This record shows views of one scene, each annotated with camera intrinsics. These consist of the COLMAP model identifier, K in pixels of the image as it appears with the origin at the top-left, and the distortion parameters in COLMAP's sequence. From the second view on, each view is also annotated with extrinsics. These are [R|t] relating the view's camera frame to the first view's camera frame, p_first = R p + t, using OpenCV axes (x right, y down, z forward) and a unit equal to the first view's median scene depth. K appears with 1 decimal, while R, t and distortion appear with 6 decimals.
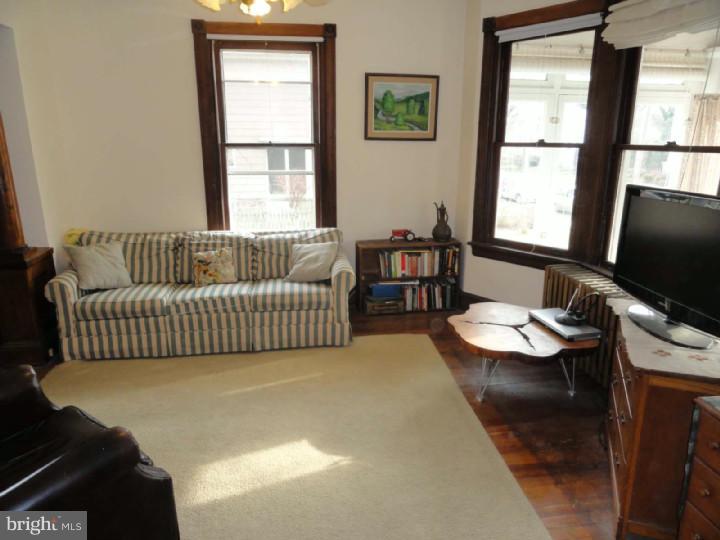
lens RADIAL K [[494.5, 0, 360.0], [0, 494.5, 270.0], [0, 0, 1]] dist [-0.041427, 0.000097]
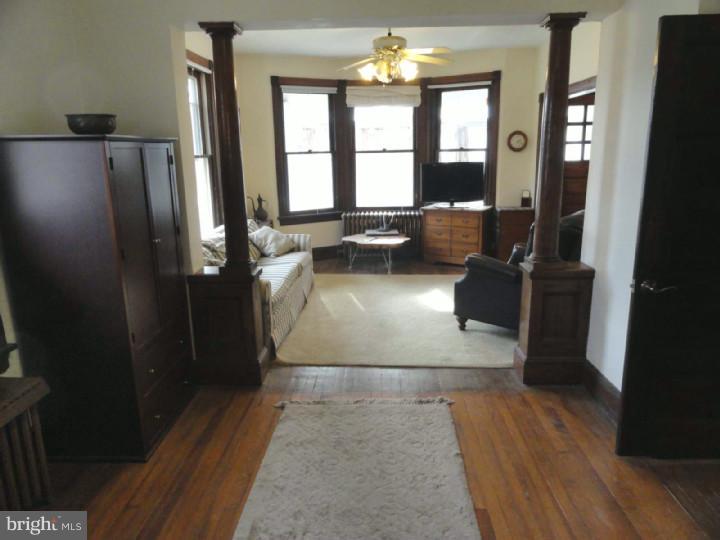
lens RADIAL K [[494.5, 0, 360.0], [0, 494.5, 270.0], [0, 0, 1]] dist [-0.041427, 0.000097]
pose [[0.200765, -0.229833, 0.952297, -1.541495], [0.264123, 0.948791, 0.173304, -0.126940], [-0.943362, 0.216730, 0.251188, 0.520497]]
